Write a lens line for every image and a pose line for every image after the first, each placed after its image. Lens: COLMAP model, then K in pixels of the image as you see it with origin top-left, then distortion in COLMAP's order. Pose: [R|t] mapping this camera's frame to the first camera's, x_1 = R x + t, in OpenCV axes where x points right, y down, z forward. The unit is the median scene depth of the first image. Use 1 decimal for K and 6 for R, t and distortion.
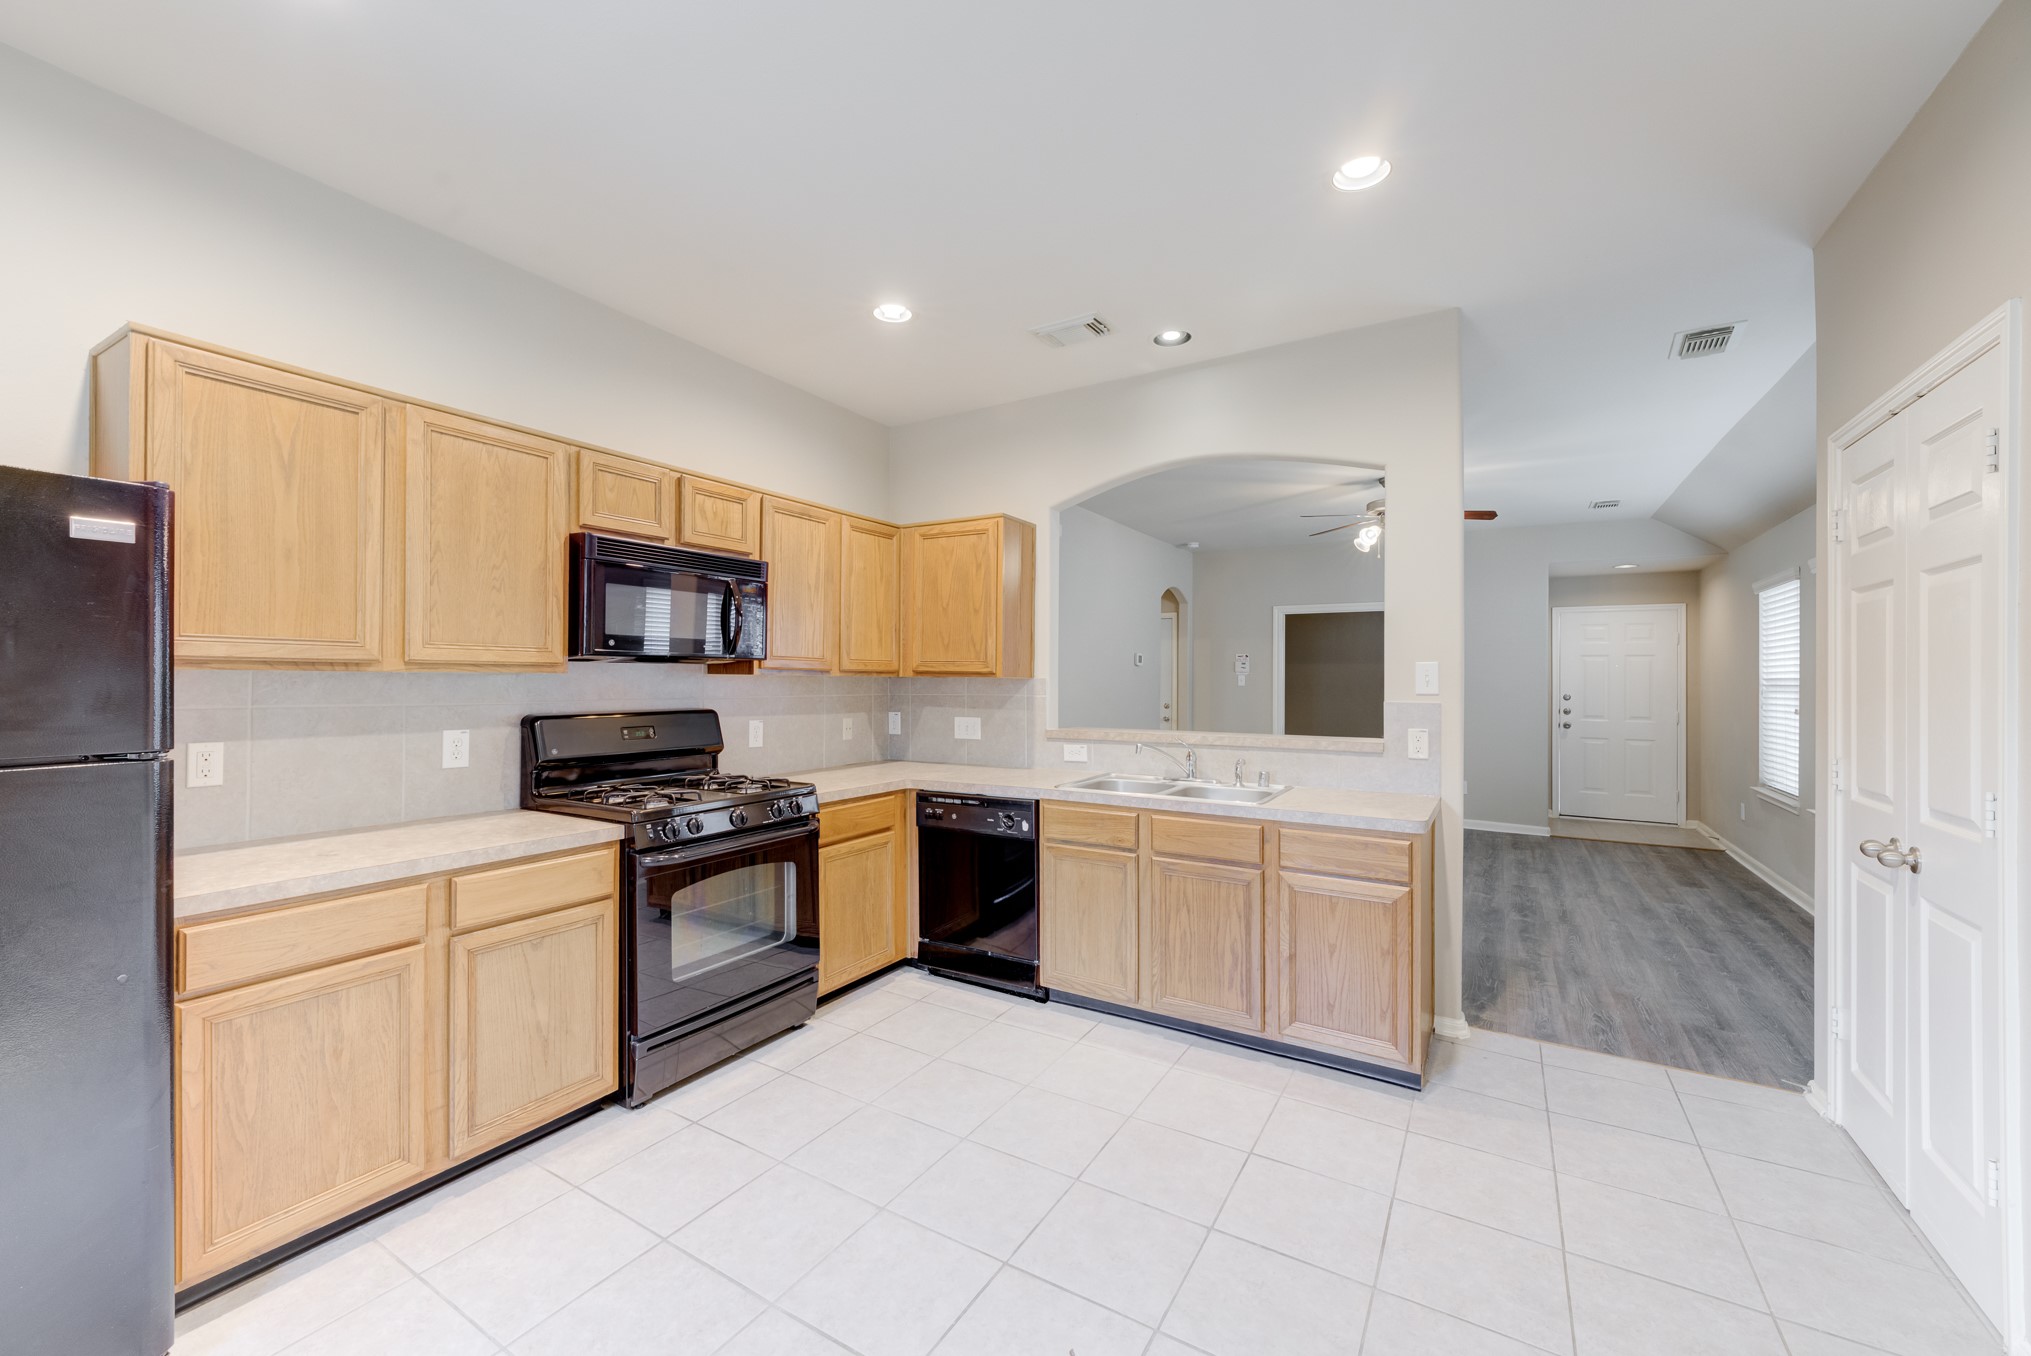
lens RADIAL K [[807.2, 0, 992.0], [0, 807.2, 680.2], [0, 0, 1]] dist [0.003486, -0.000406]
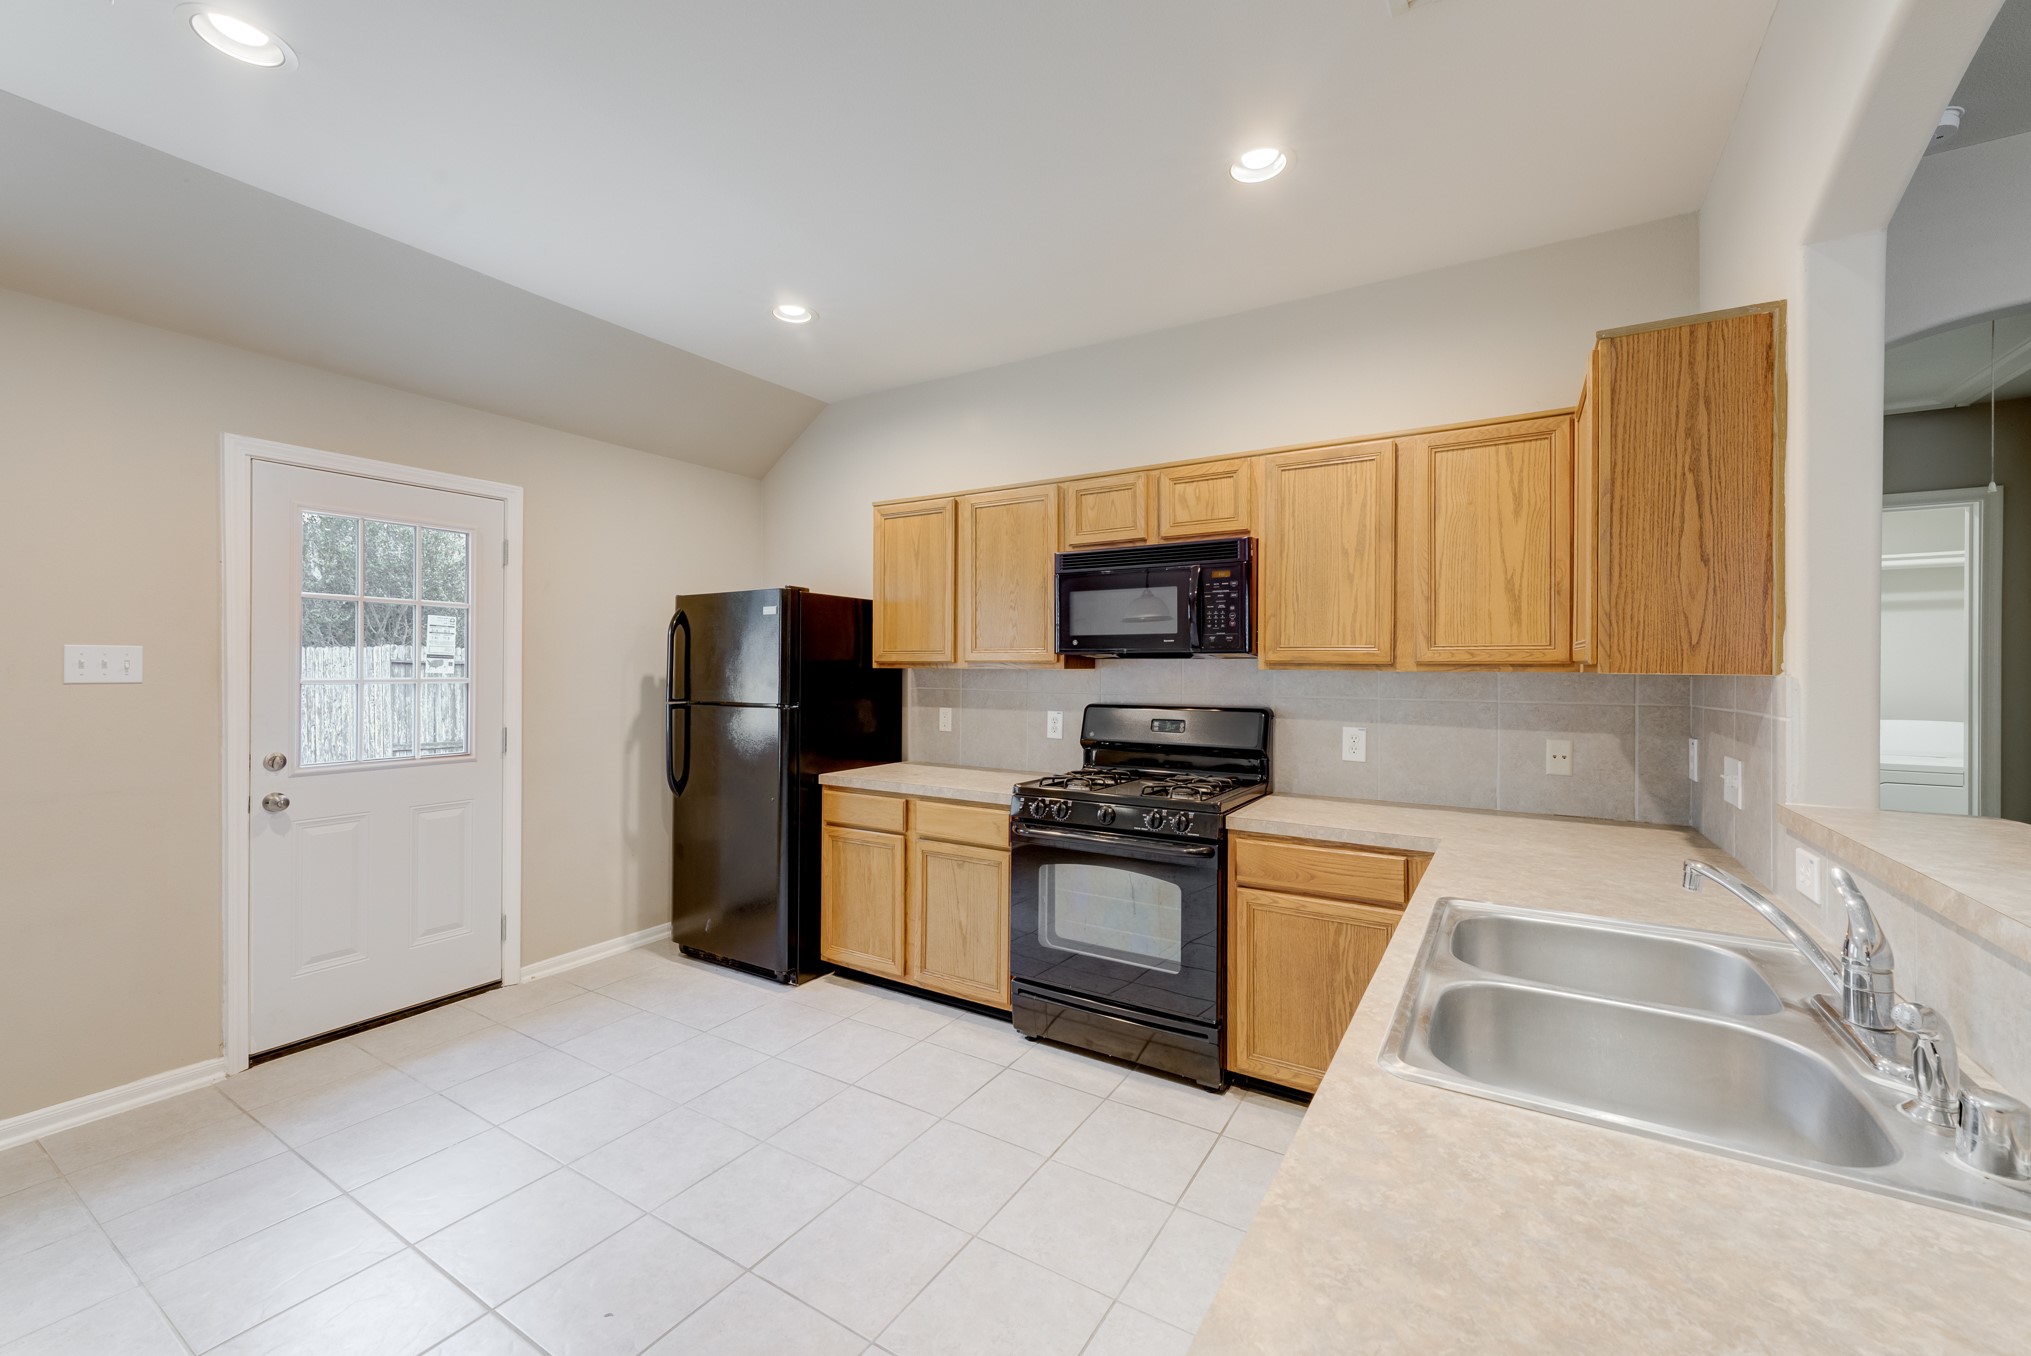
lens RADIAL K [[807.2, 0, 1009.6], [0, 807.2, 672.4], [0, 0, 1]] dist [0.003486, -0.000406]
pose [[0.010637, 0.000036, -0.999943, 0.588674], [-0.006345, 0.999980, -0.000031, -0.002435], [0.999923, 0.006345, 0.010638, 0.767450]]
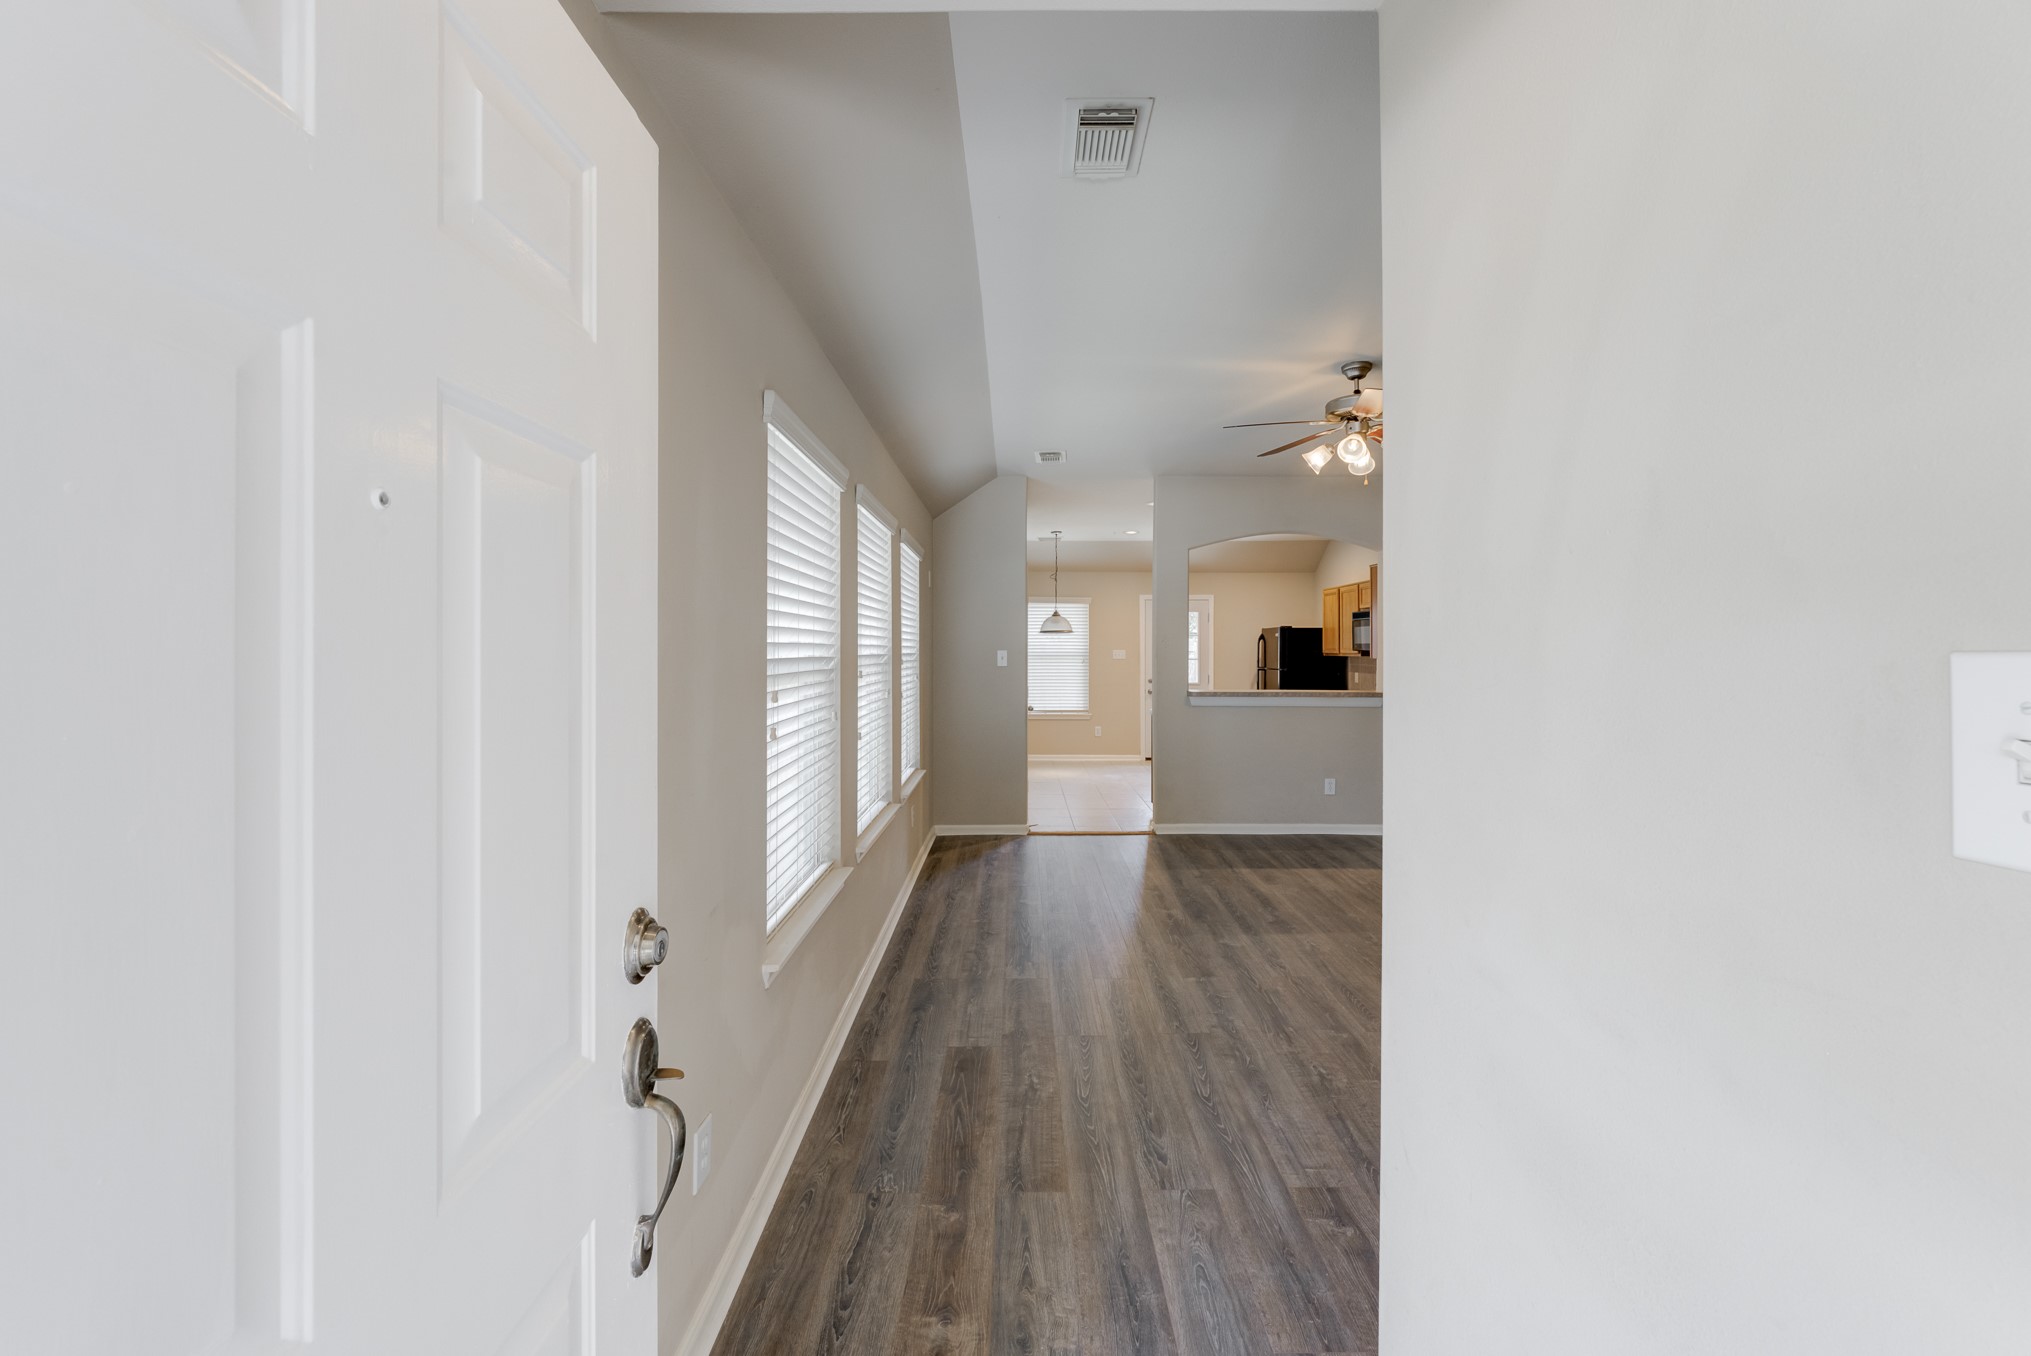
lens RADIAL K [[807.2, 0, 1026.5], [0, 807.2, 648.7], [0, 0, 1]] dist [0.003486, -0.000406]
pose [[-0.841008, -0.011727, -0.540895, 1.906735], [-0.009280, 0.999931, -0.007250, -0.001393], [0.540943, -0.001078, -0.841059, 2.479829]]
